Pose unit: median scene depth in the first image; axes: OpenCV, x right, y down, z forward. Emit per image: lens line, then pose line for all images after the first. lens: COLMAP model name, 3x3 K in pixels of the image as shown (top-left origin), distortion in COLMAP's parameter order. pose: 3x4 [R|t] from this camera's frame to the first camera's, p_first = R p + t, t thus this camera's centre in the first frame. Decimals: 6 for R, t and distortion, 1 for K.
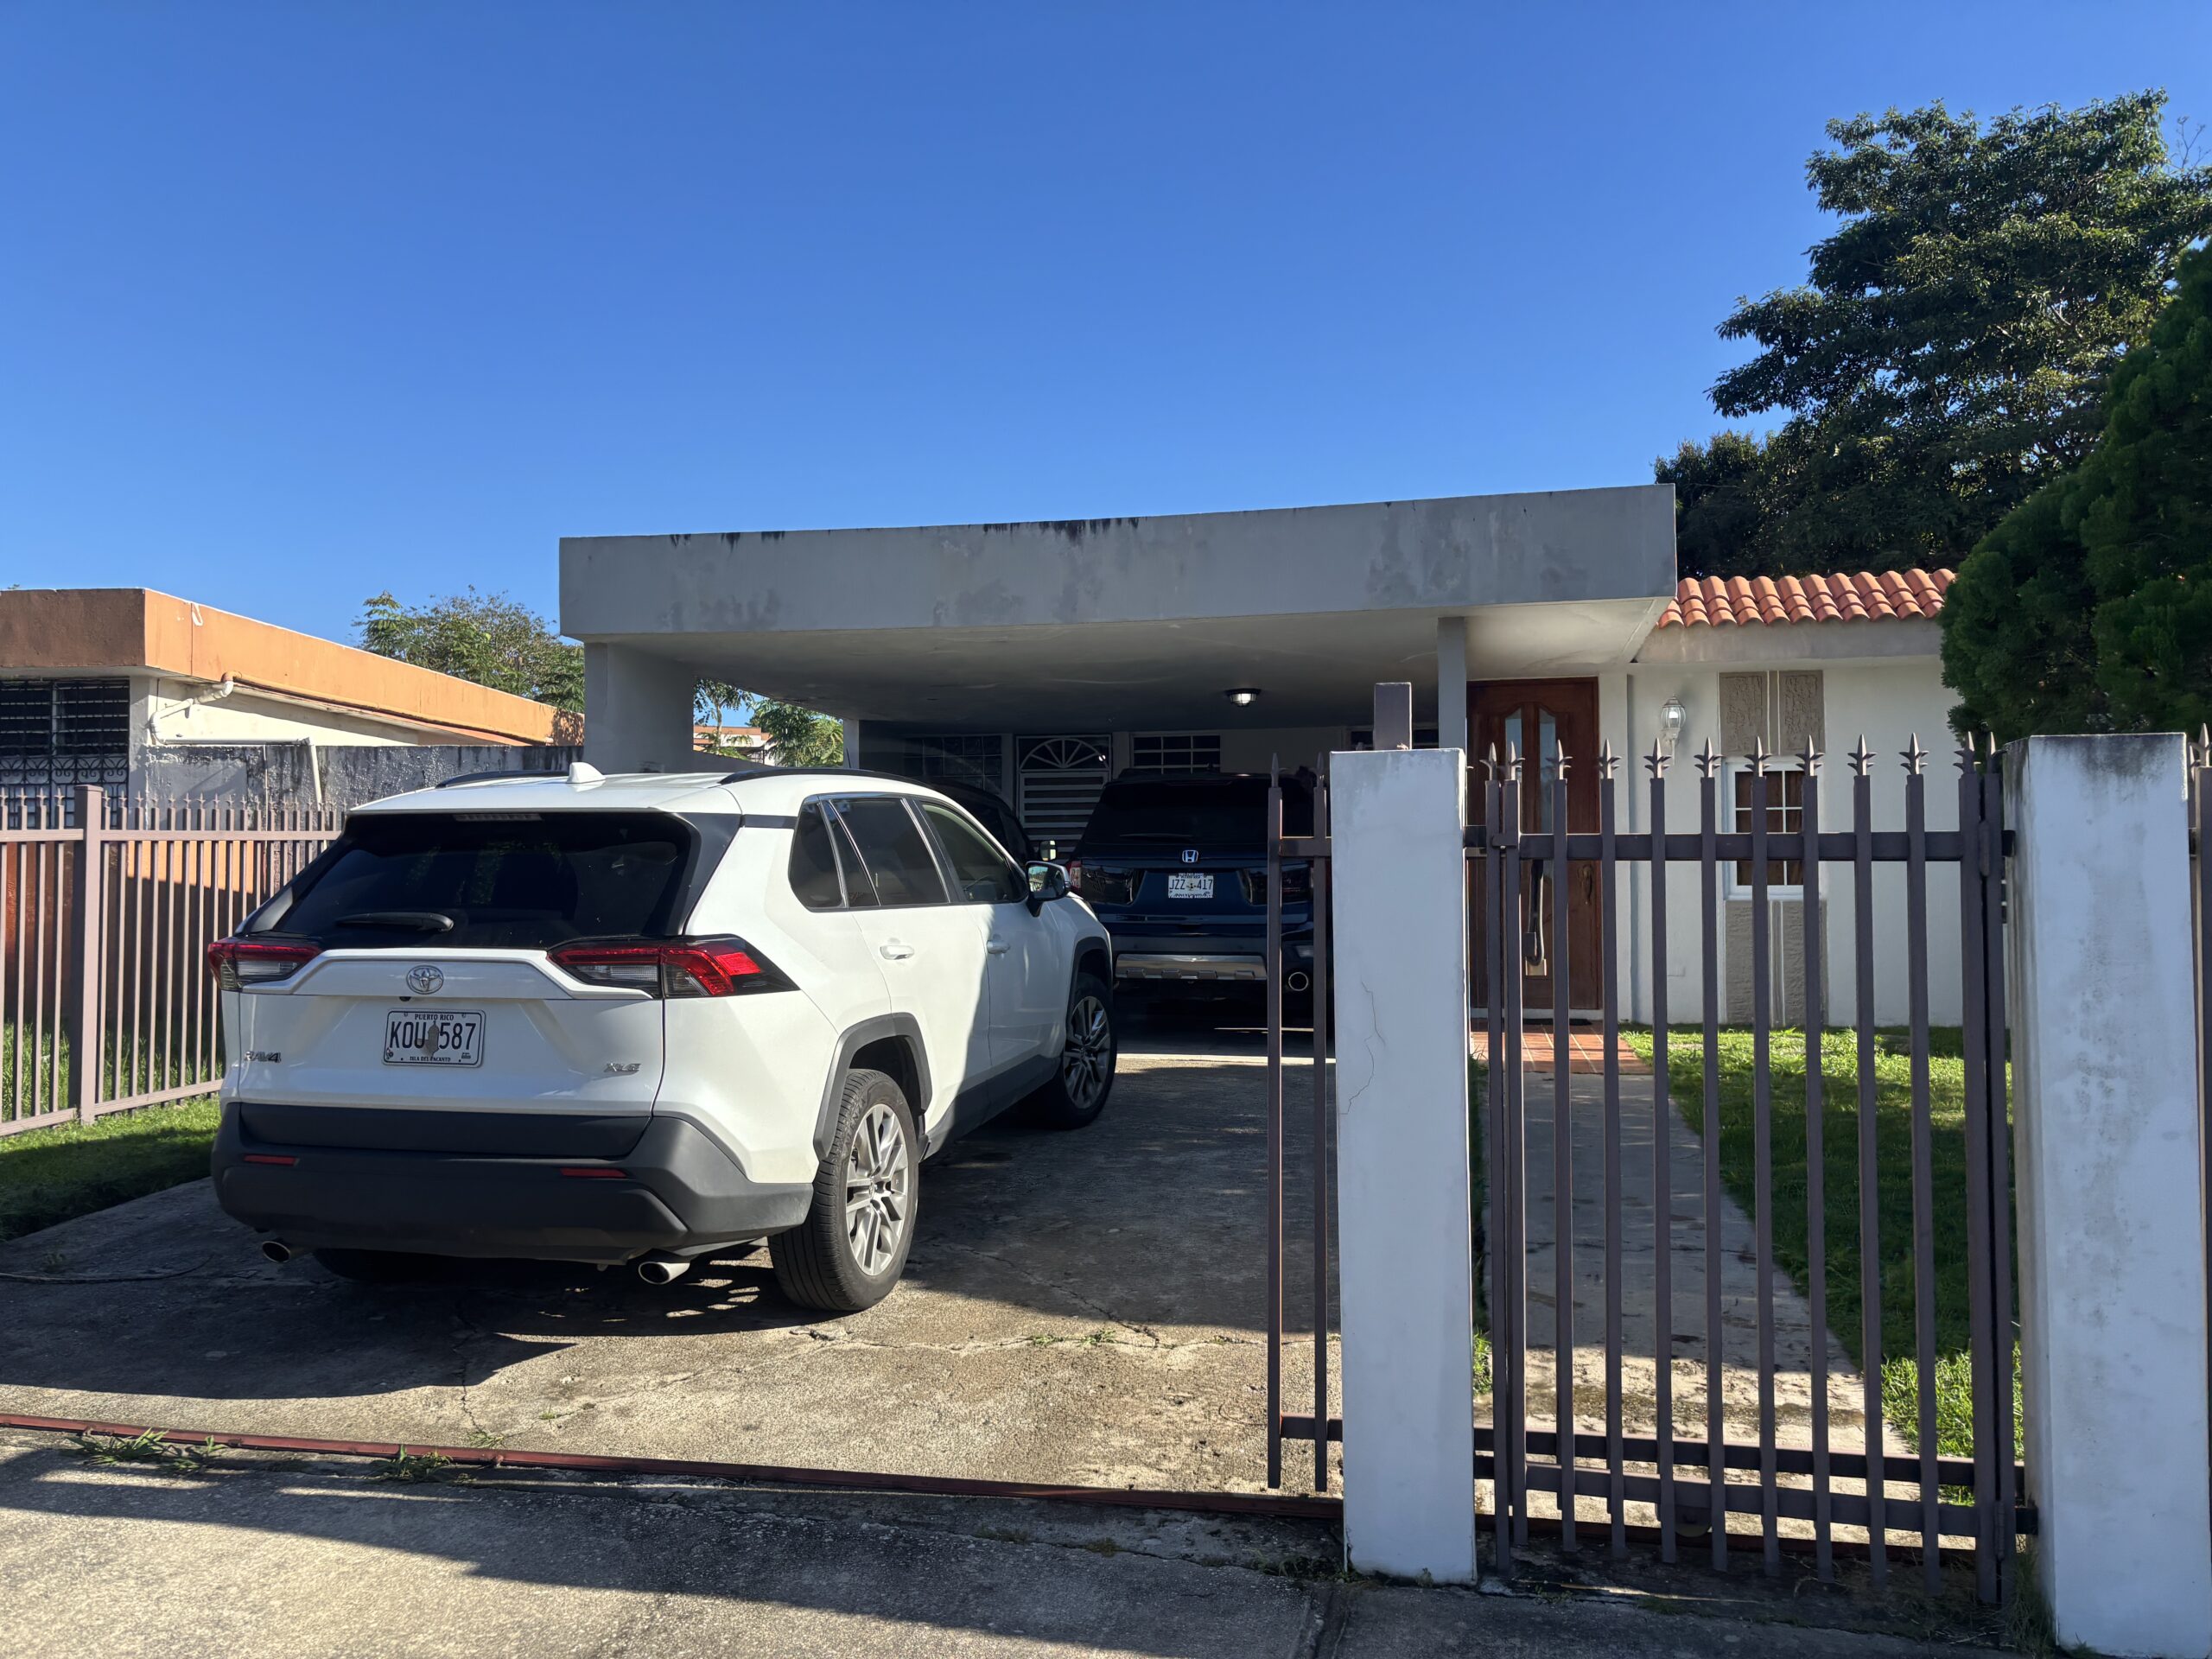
lens RADIAL K [[1641.5, 0, 1096.0], [0, 1641.5, 832.4], [0, 0, 1]] dist [0.049747, -0.052464]
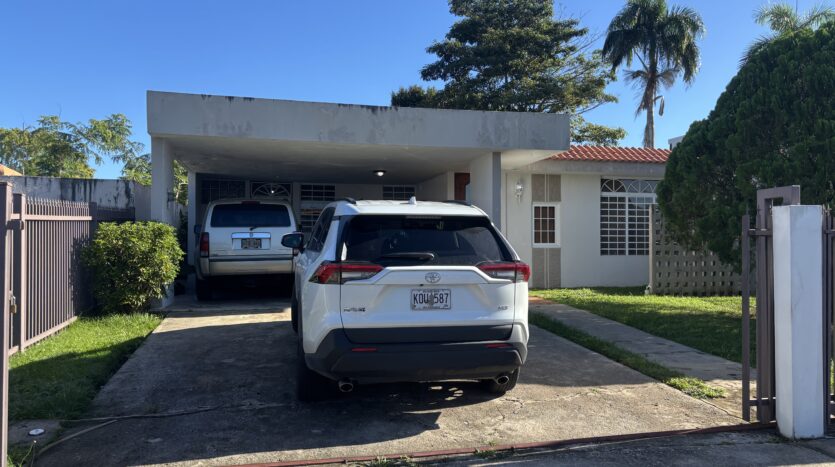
lens RADIAL K [[626.4, 0, 414.4], [0, 626.4, 230.7], [0, 0, 1]] dist [0.057933, -0.068339]
pose [[0.904363, 0.012161, 0.426590, -0.371366], [-0.018124, 0.999787, 0.009921, 0.001779], [-0.426378, -0.016704, 0.904391, 0.043226]]
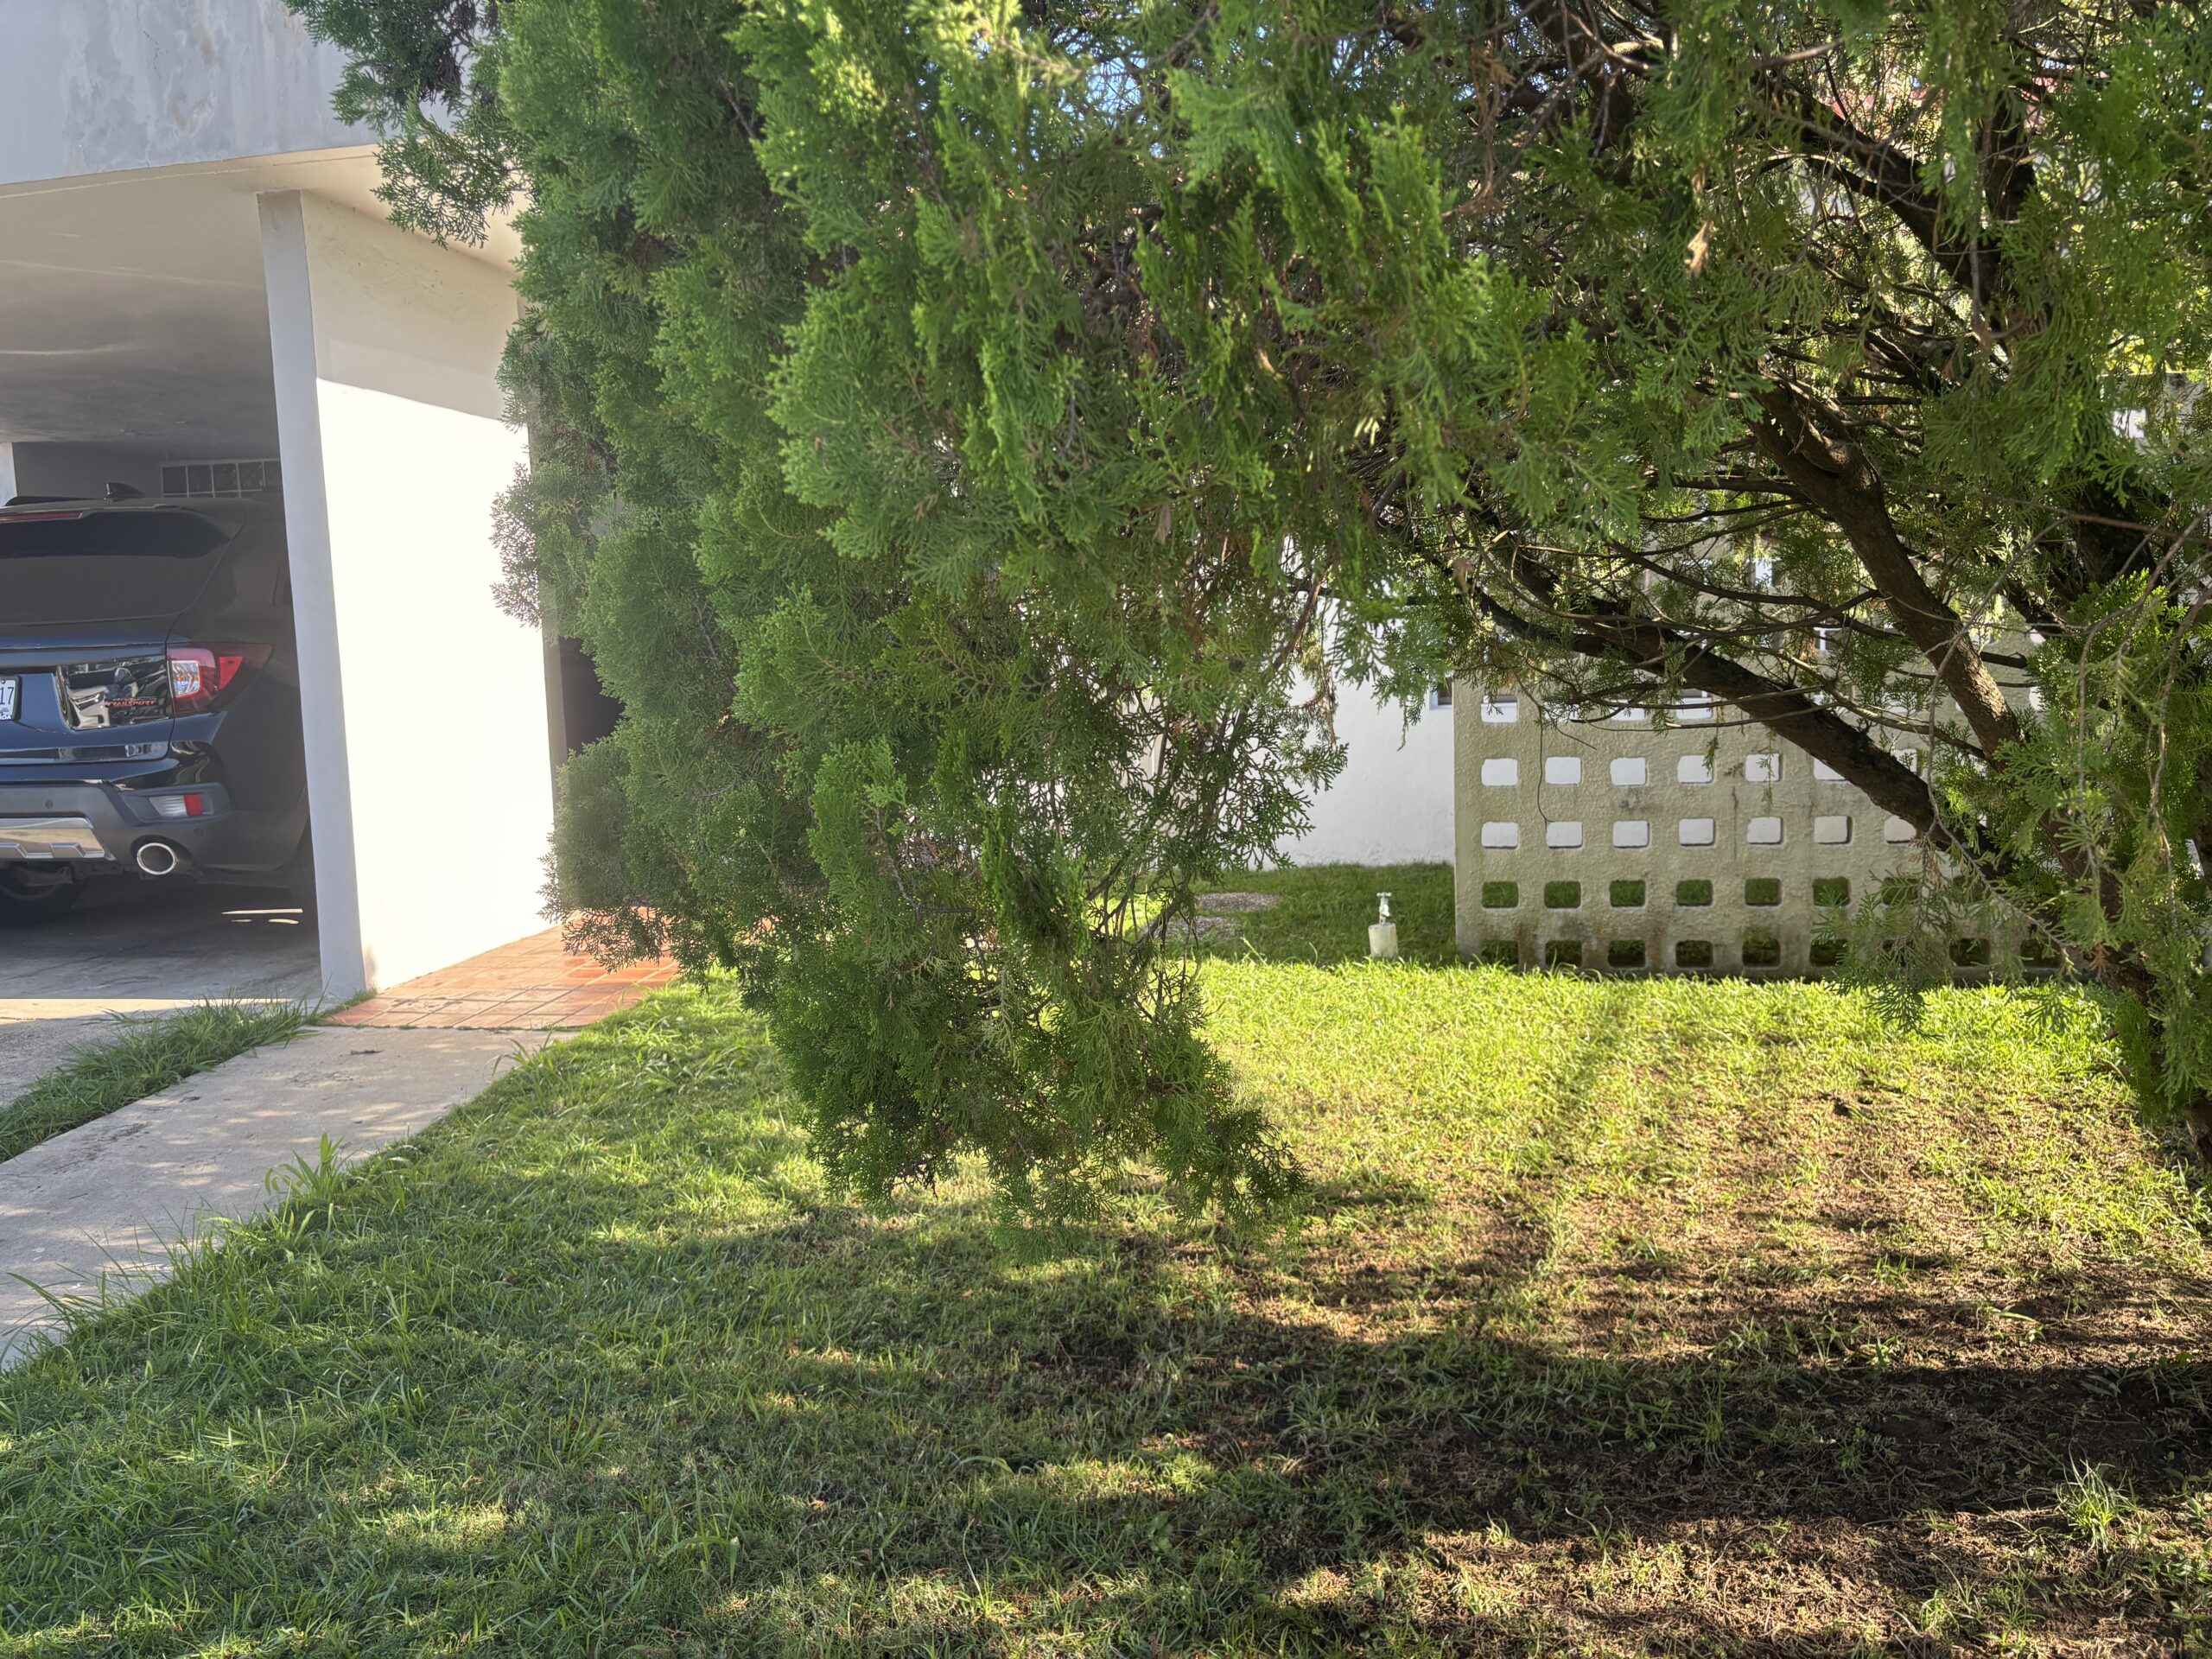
lens RADIAL K [[1658.9, 0, 1106.0], [0, 1658.9, 829.5], [0, 0, 1]] dist [0.018834, -0.004301]
pose [[0.999455, -0.031267, 0.010634, 0.447812], [0.029362, 0.988664, 0.147247, 0.002635], [-0.015117, -0.146854, 0.989043, 0.398022]]
